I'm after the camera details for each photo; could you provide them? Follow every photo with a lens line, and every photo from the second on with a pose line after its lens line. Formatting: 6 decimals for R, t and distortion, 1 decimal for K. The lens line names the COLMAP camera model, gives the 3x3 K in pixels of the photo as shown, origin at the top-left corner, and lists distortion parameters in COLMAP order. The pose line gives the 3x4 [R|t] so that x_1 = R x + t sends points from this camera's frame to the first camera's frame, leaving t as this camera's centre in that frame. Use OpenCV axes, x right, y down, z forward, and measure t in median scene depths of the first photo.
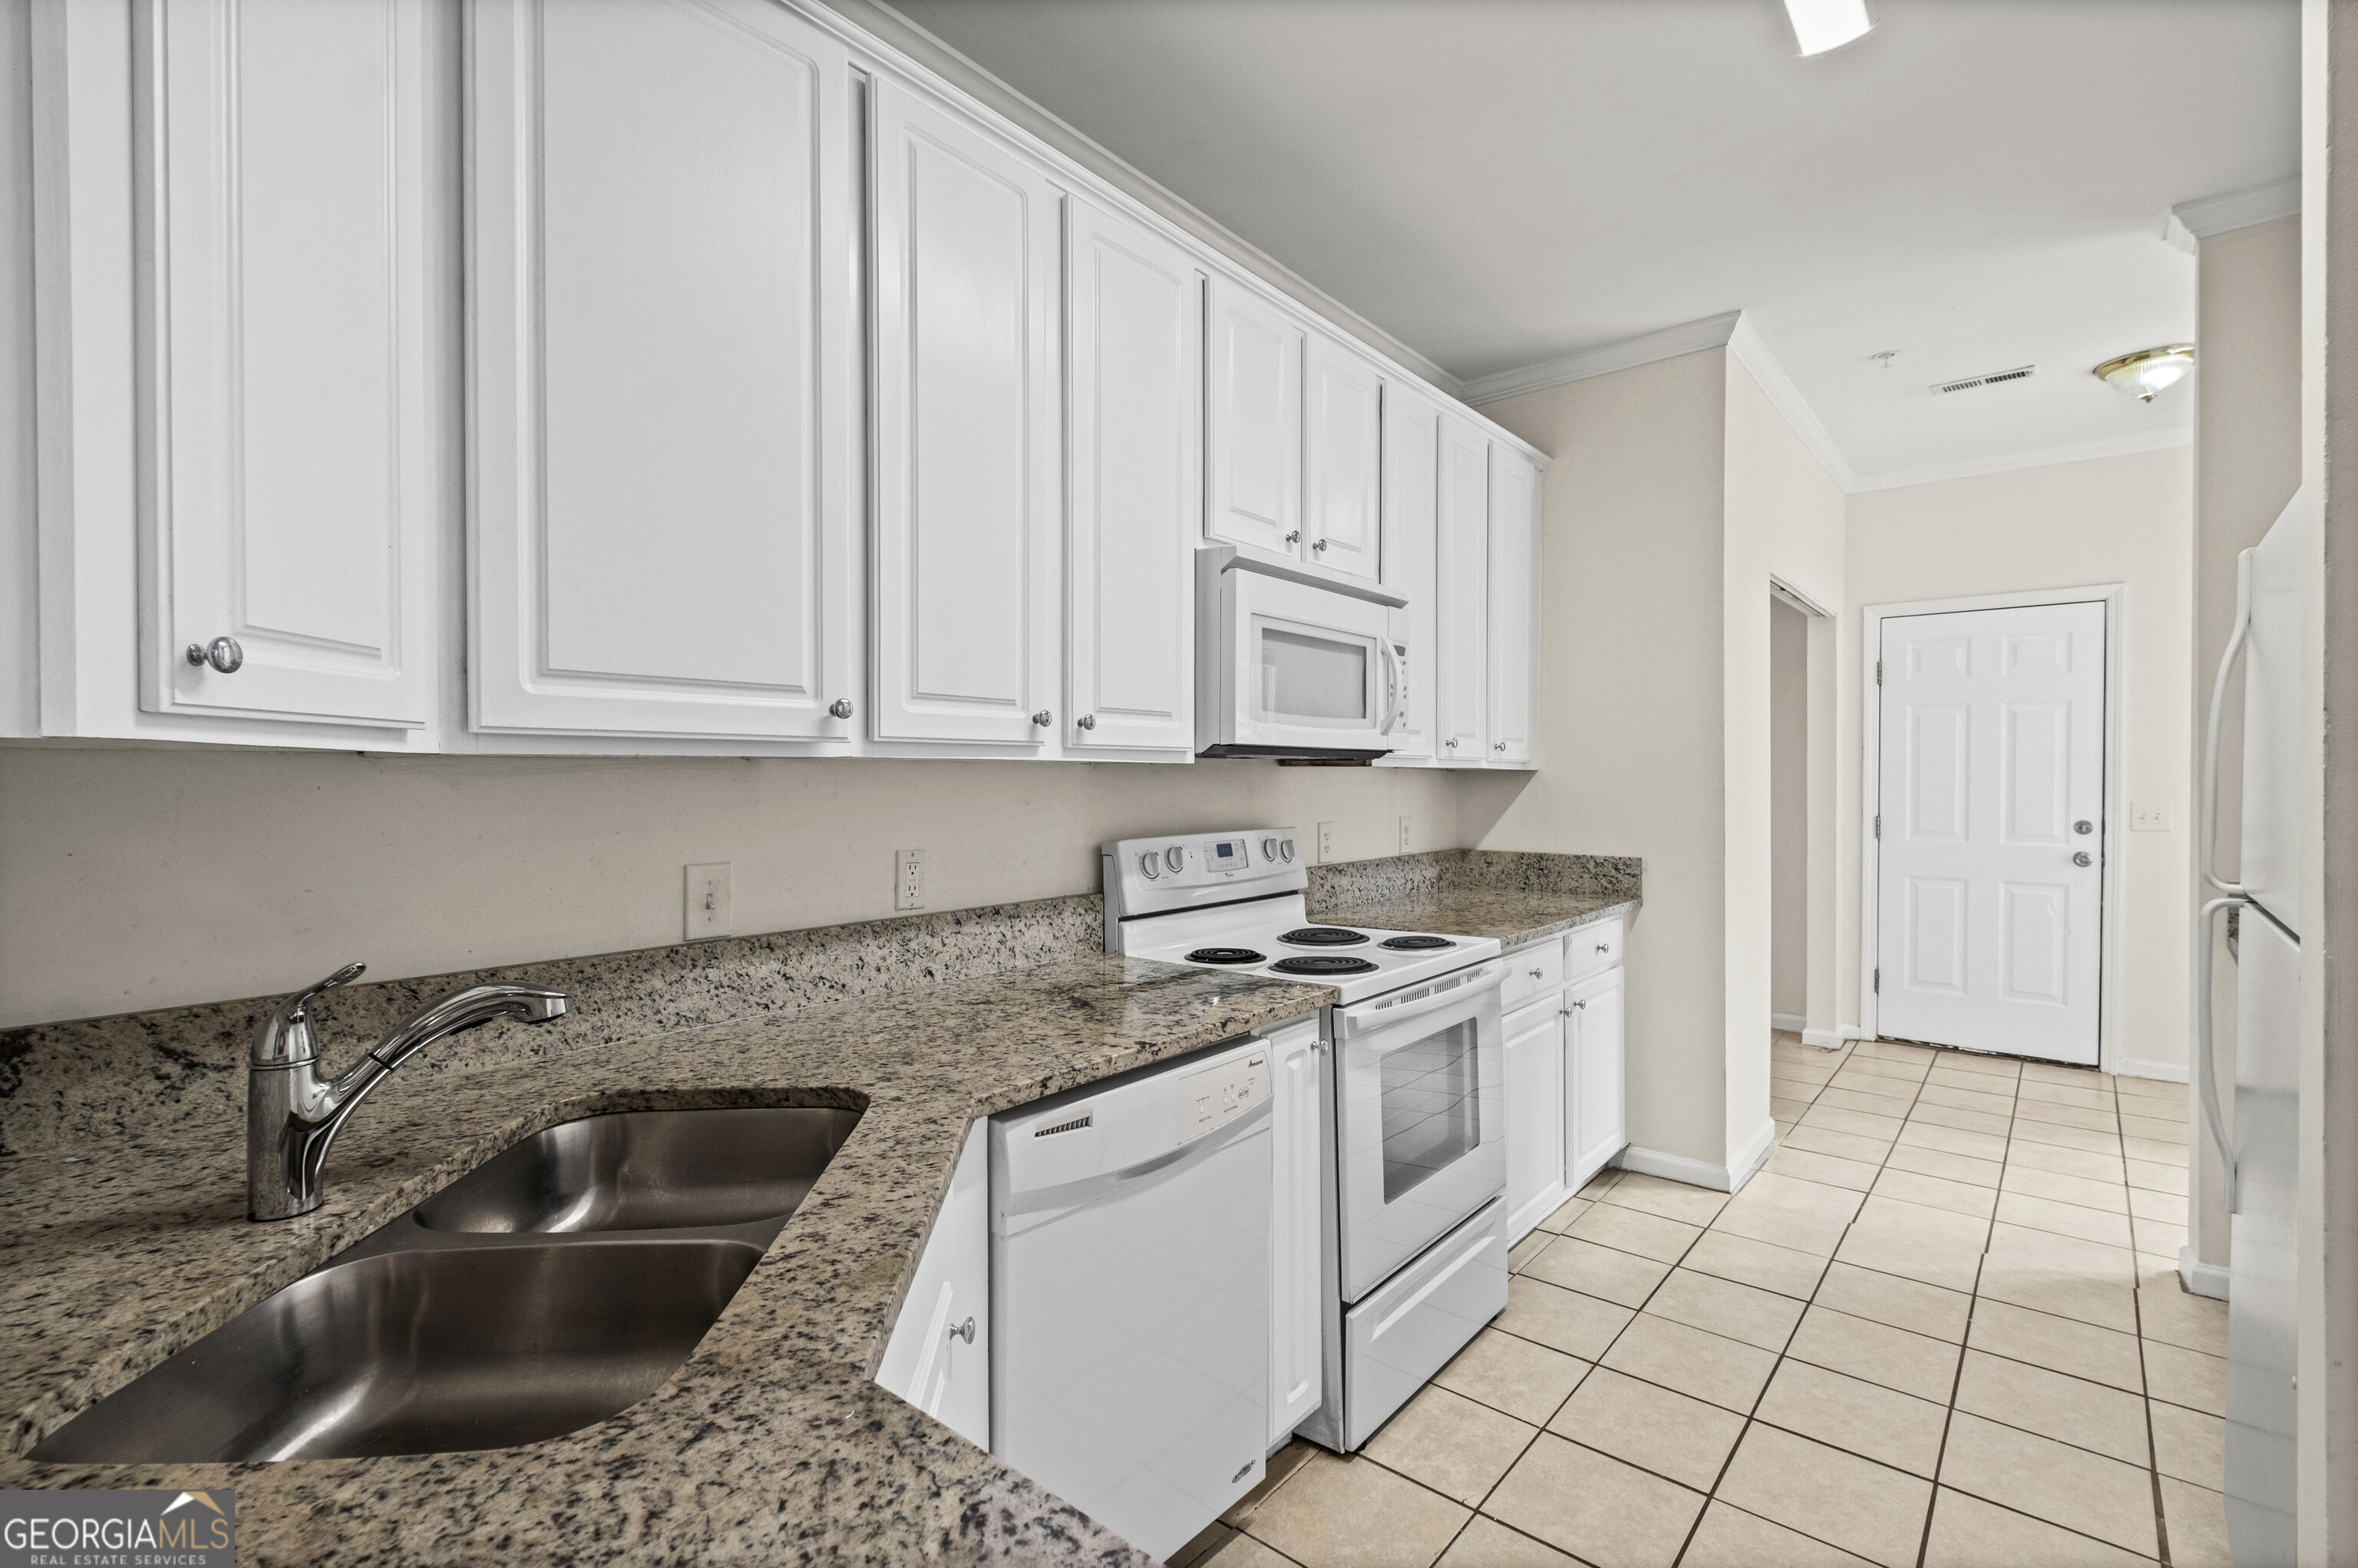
lens RADIAL K [[1049.5, 0, 1171.1], [0, 1049.5, 779.1], [0, 0, 1]] dist [-0.002126, -0.001250]
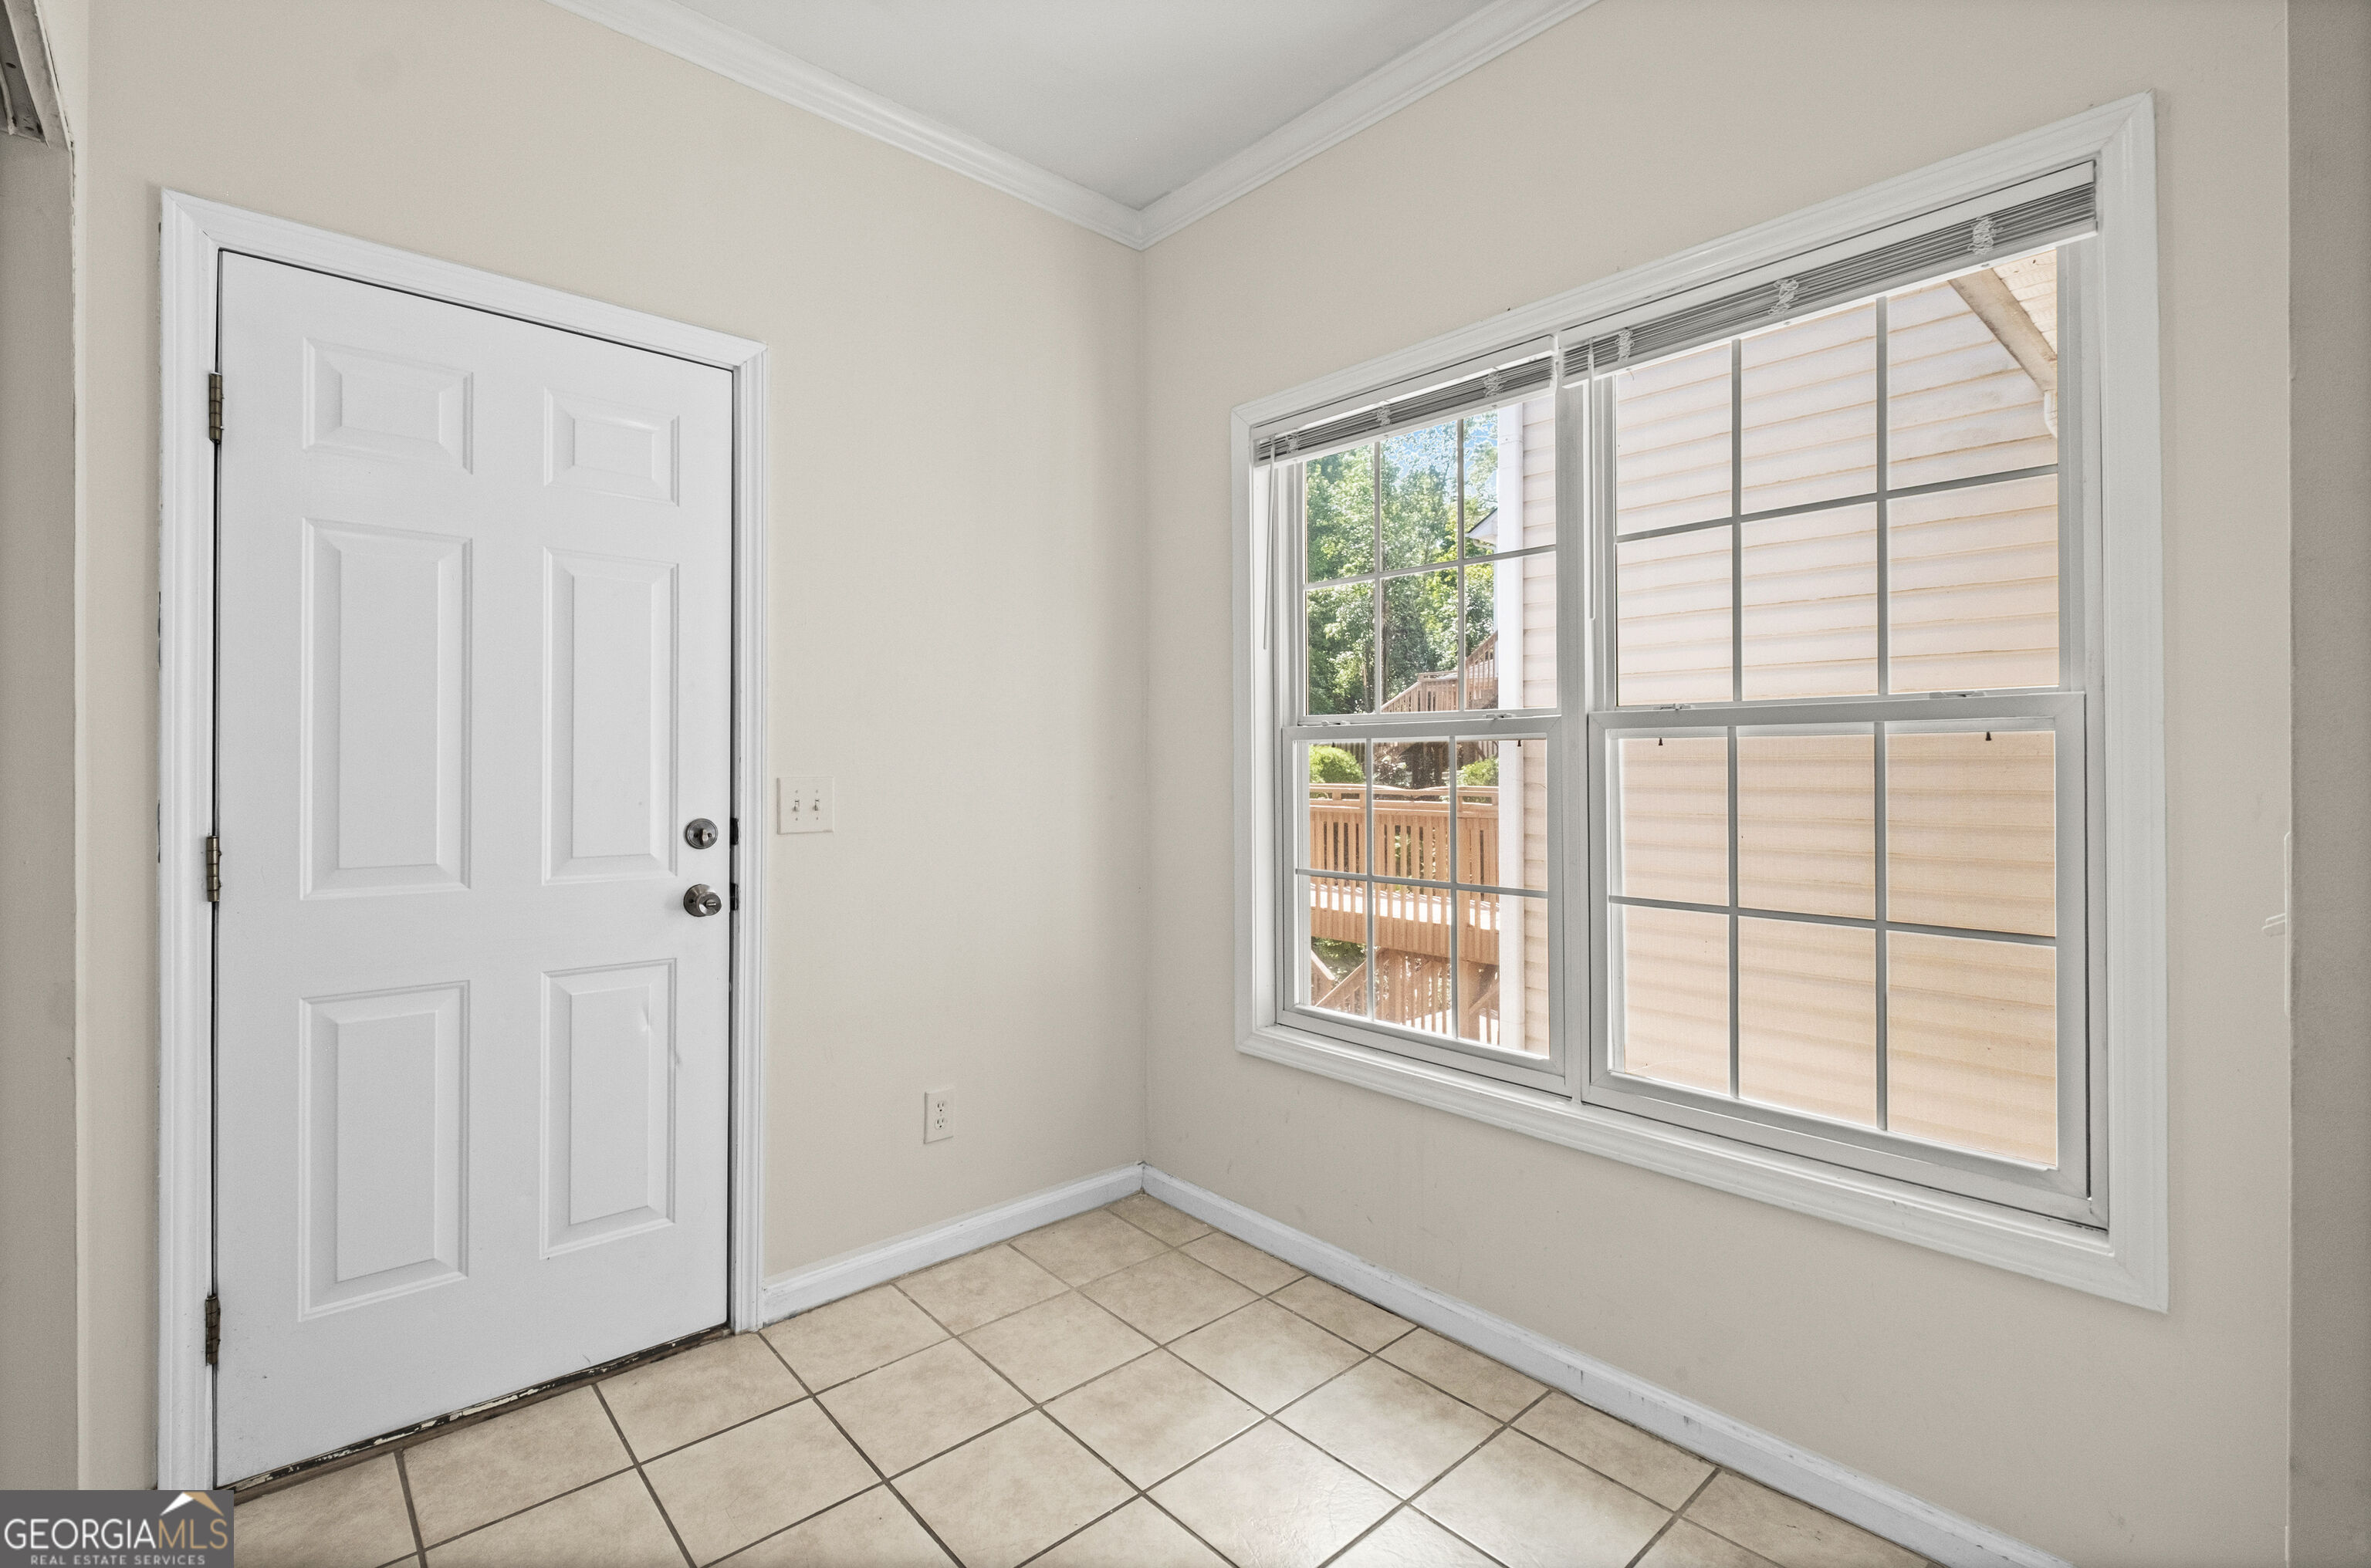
lens RADIAL K [[1055.2, 0, 1181.1], [0, 1055.2, 766.0], [0, 0, 1]] dist [-0.002126, -0.001250]
pose [[0.141813, -0.004738, 0.989882, 0.608669], [-0.000917, 0.999987, 0.004918, 0.018040], [-0.989893, -0.001605, 0.141807, 1.018840]]
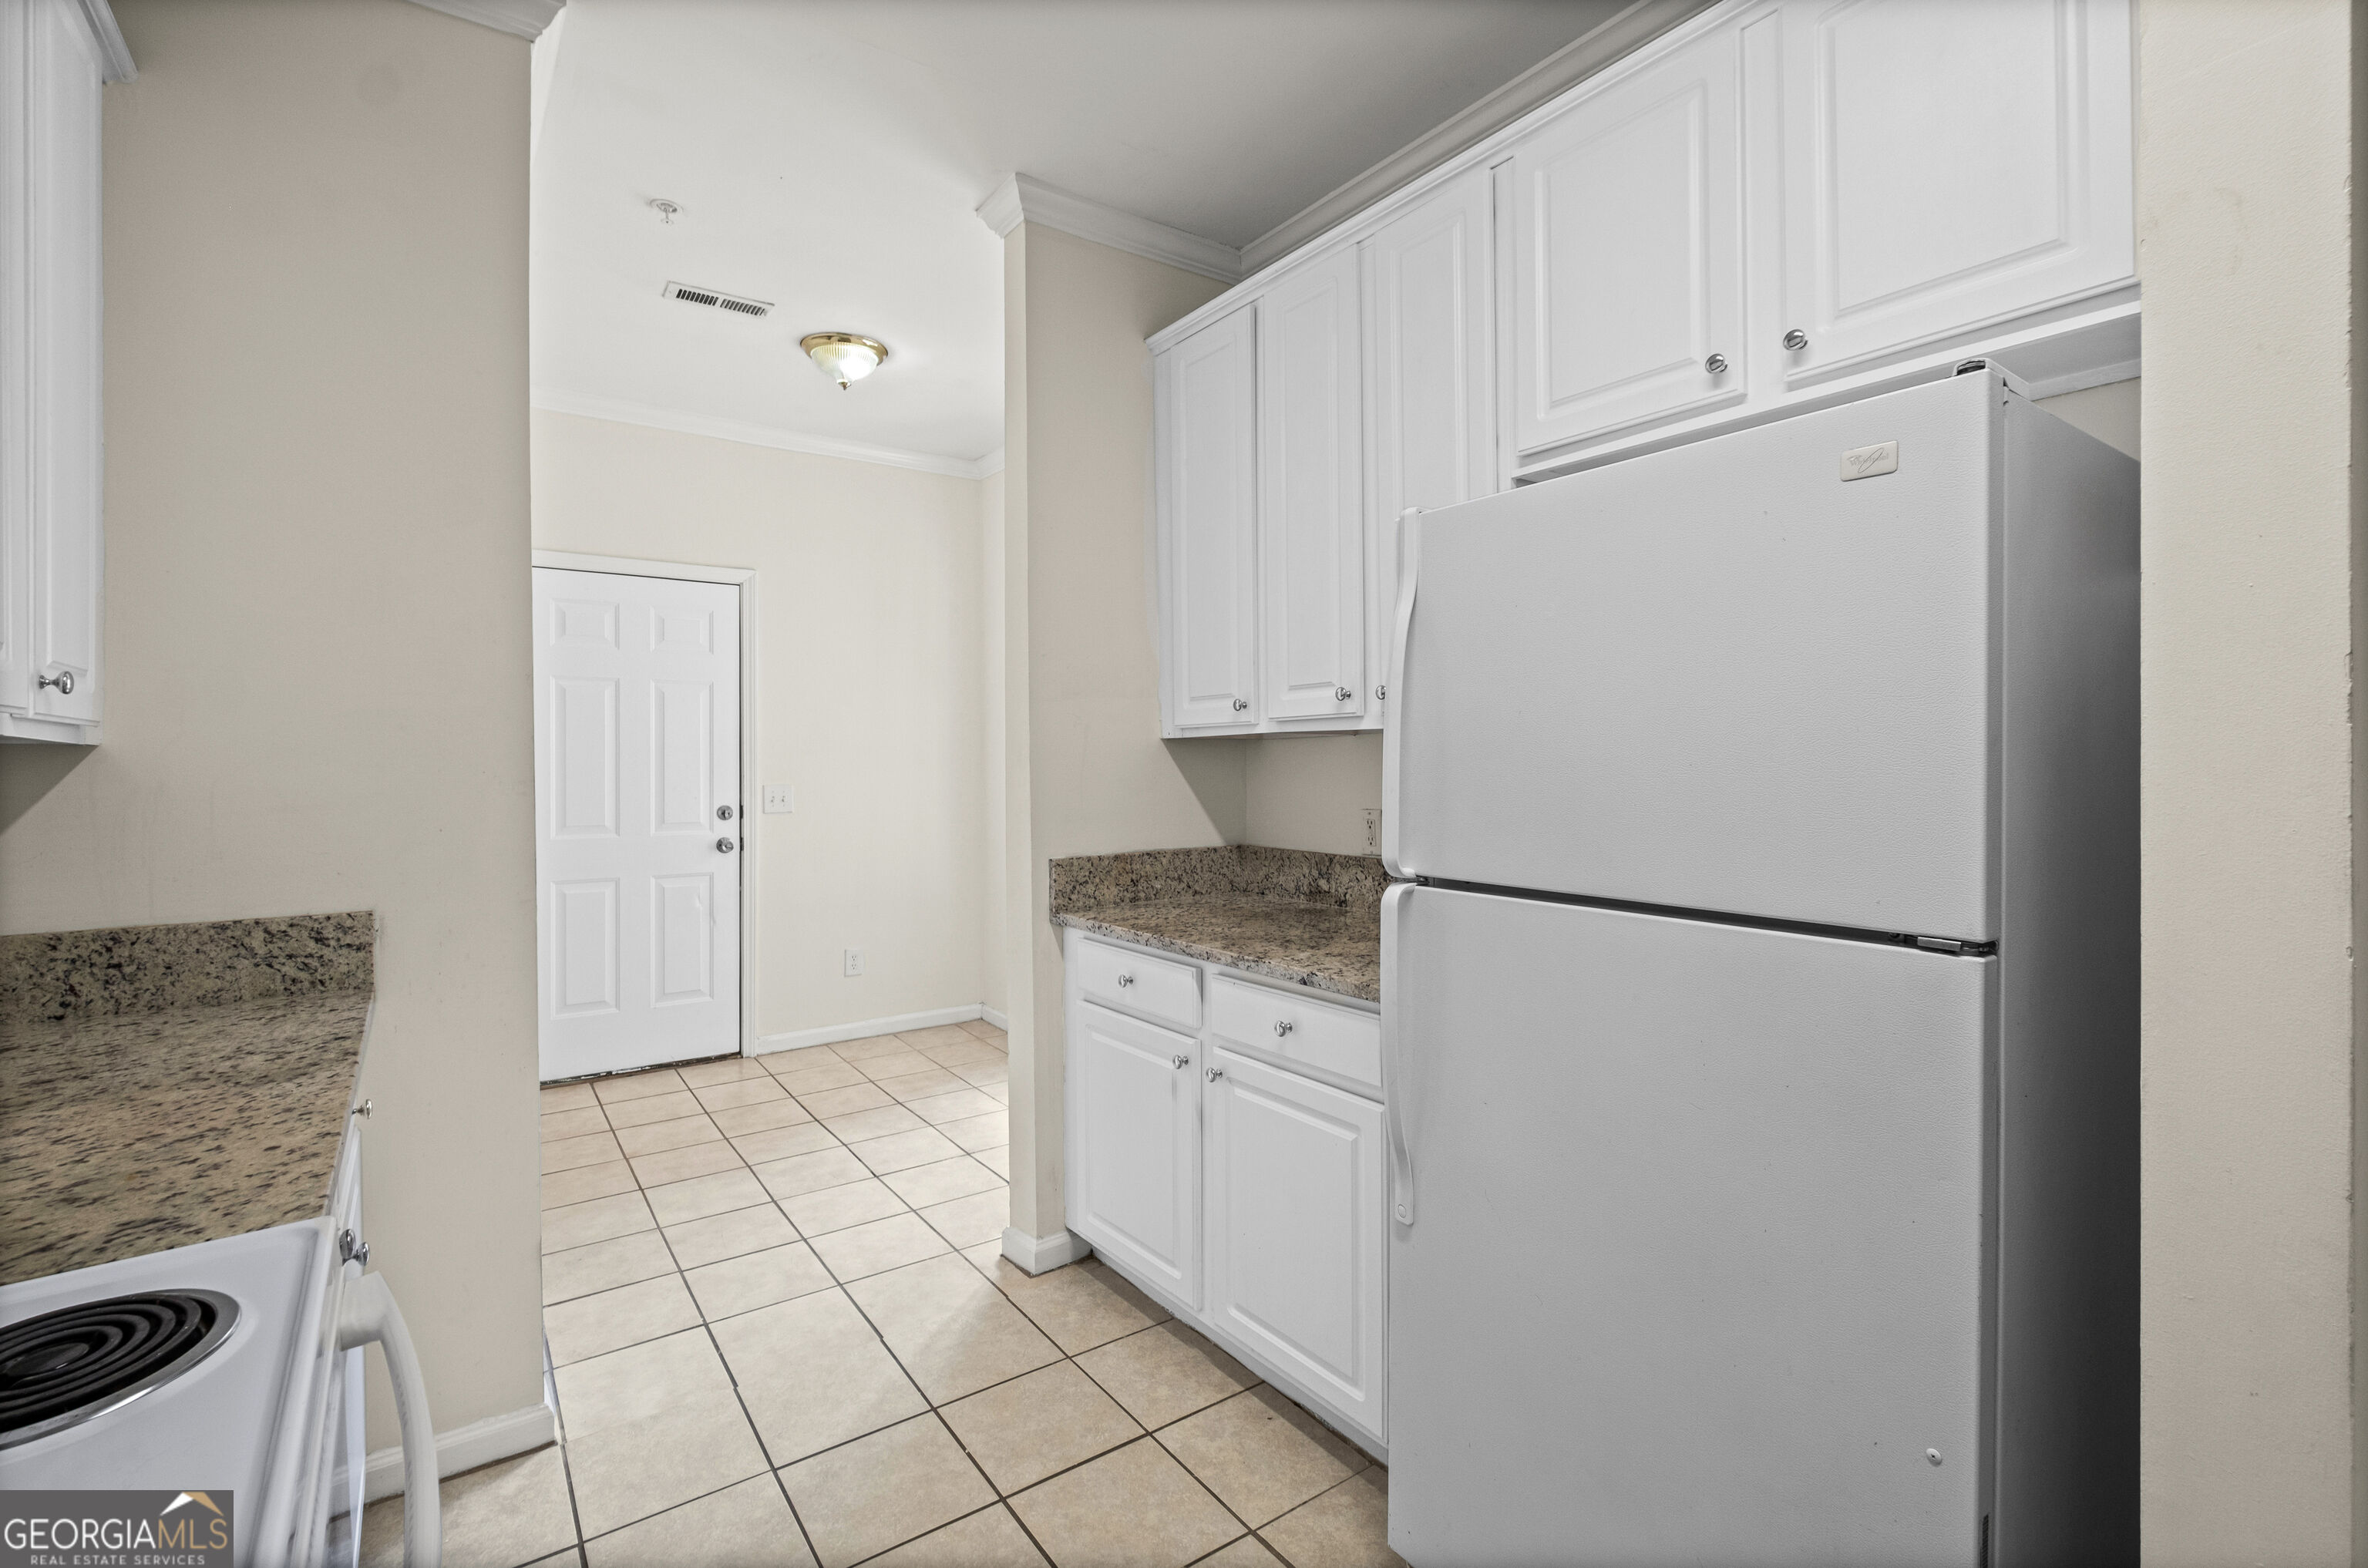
lens RADIAL K [[1054.0, 0, 1184.4], [0, 1054.0, 766.8], [0, 0, 1]] dist [-0.002126, -0.001250]
pose [[0.250395, -0.006637, 0.968121, 0.033704], [0.007330, 0.999961, 0.004959, 0.001720], [-0.968116, 0.005854, 0.250434, 0.477603]]
